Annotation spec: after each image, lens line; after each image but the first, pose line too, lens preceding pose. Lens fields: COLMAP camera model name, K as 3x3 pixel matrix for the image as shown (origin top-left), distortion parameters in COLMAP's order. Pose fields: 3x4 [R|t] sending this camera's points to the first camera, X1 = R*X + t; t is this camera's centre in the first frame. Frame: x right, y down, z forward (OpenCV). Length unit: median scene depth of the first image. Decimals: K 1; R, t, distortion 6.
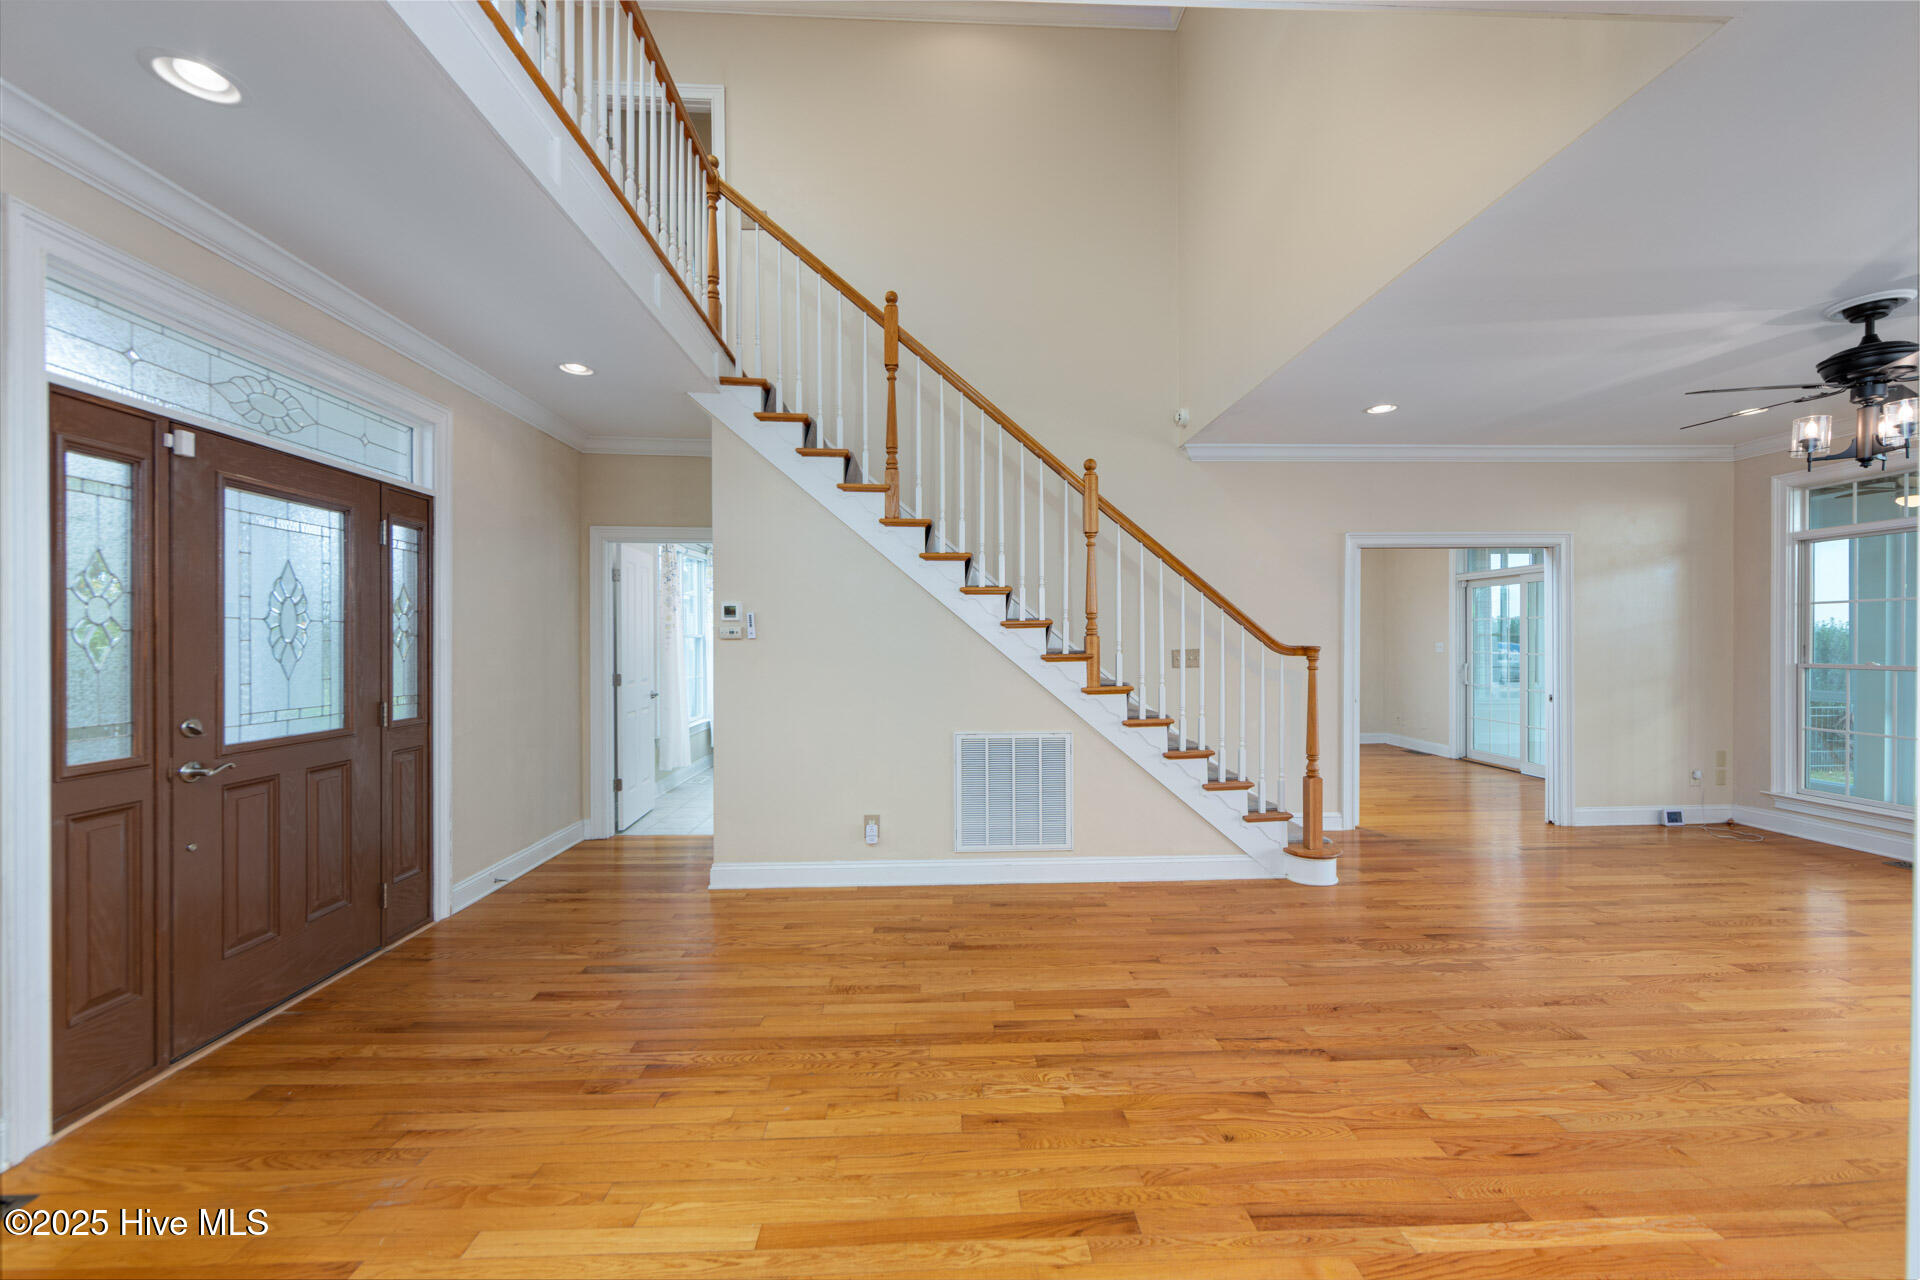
lens RADIAL K [[758.4, 0, 963.5], [0, 758.4, 645.1], [0, 0, 1]] dist [-0.002331, -0.000618]
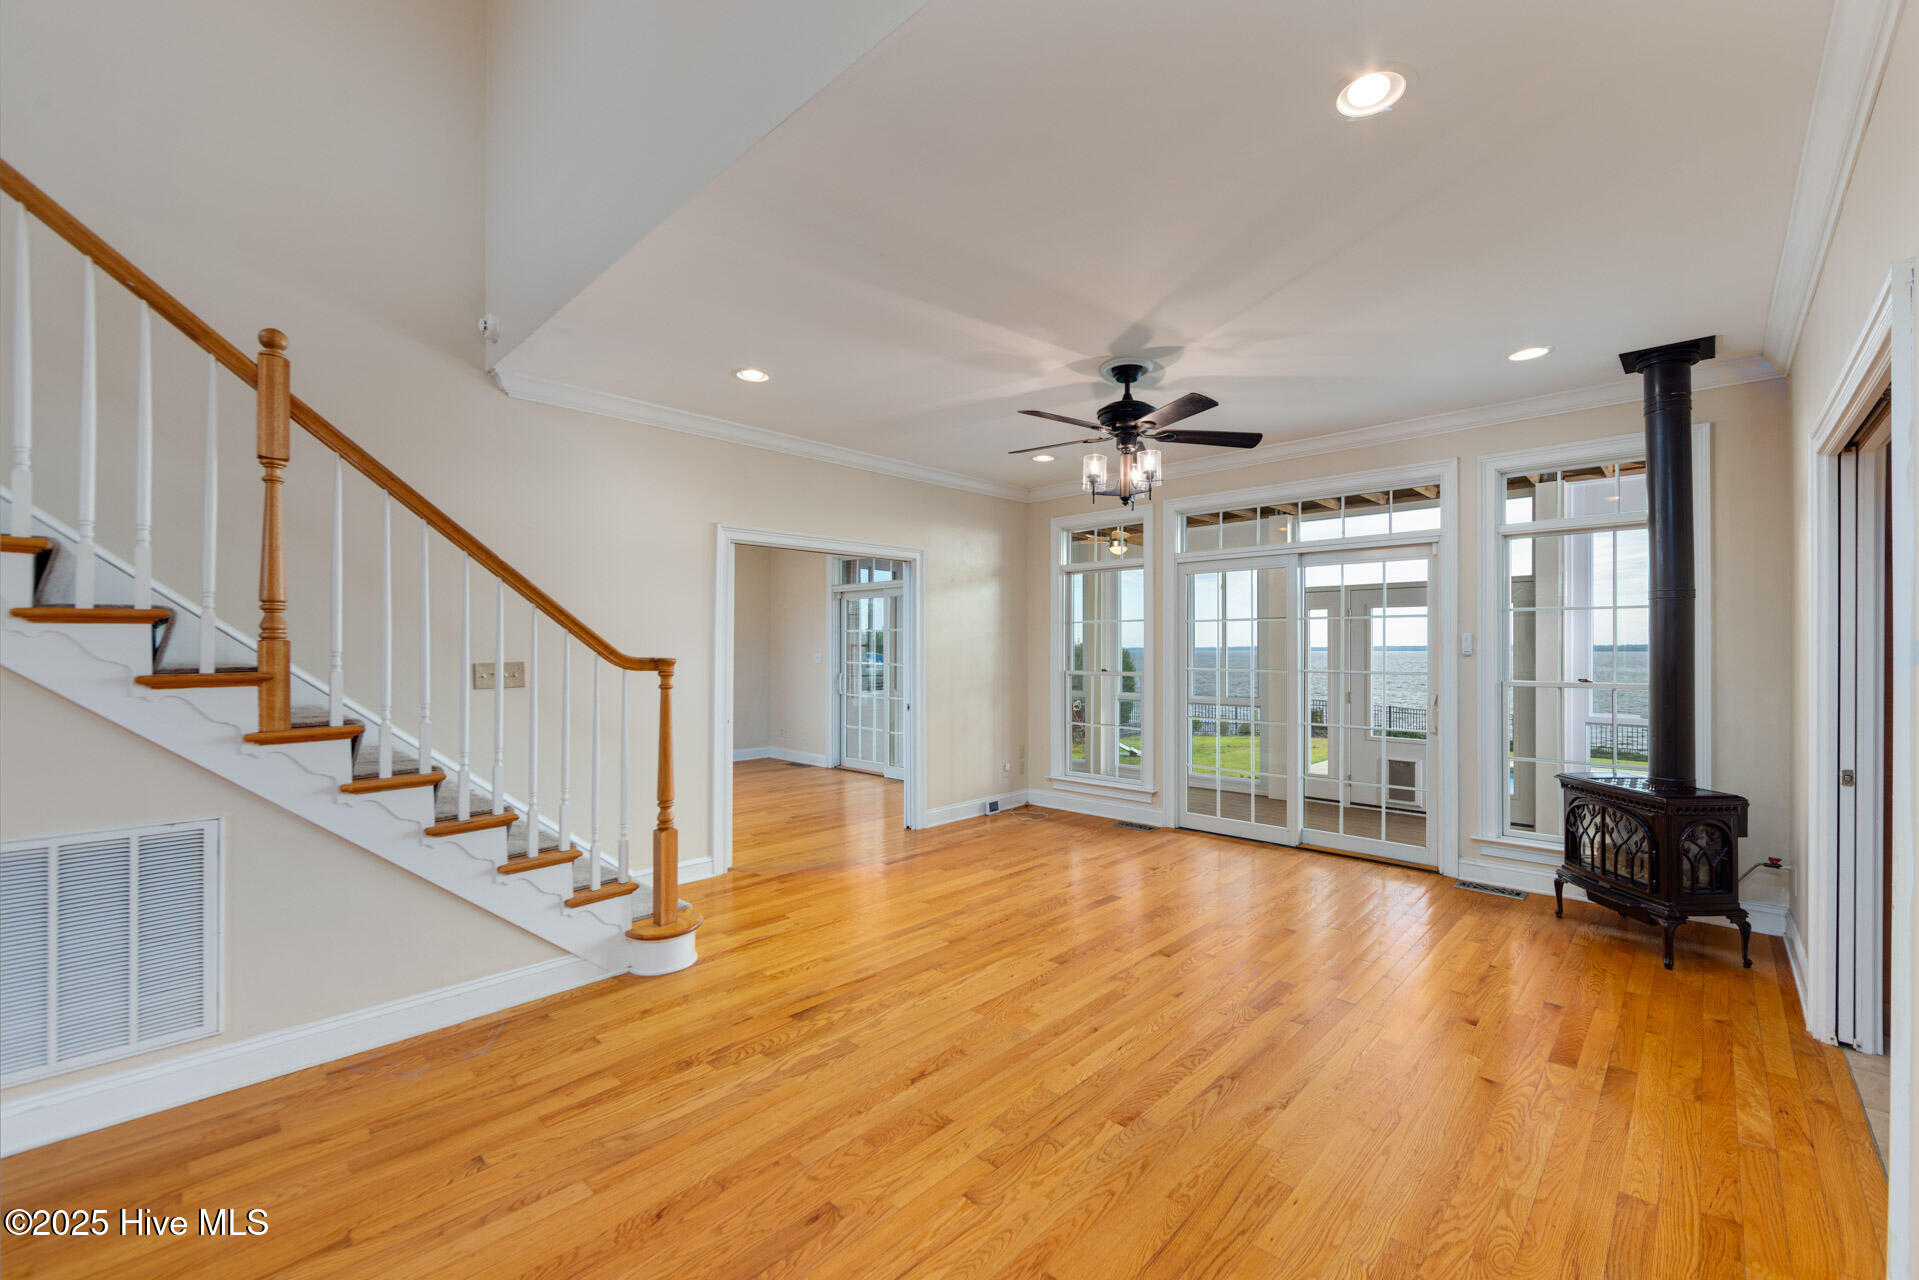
lens RADIAL K [[758.0, 0, 969.2], [0, 758.0, 648.0], [0, 0, 1]] dist [-0.002331, -0.000618]
pose [[0.731876, 0.006665, 0.681405, 0.165278], [-0.000472, 0.999957, -0.009274, -0.001748], [-0.681437, 0.006466, 0.731848, 0.234008]]
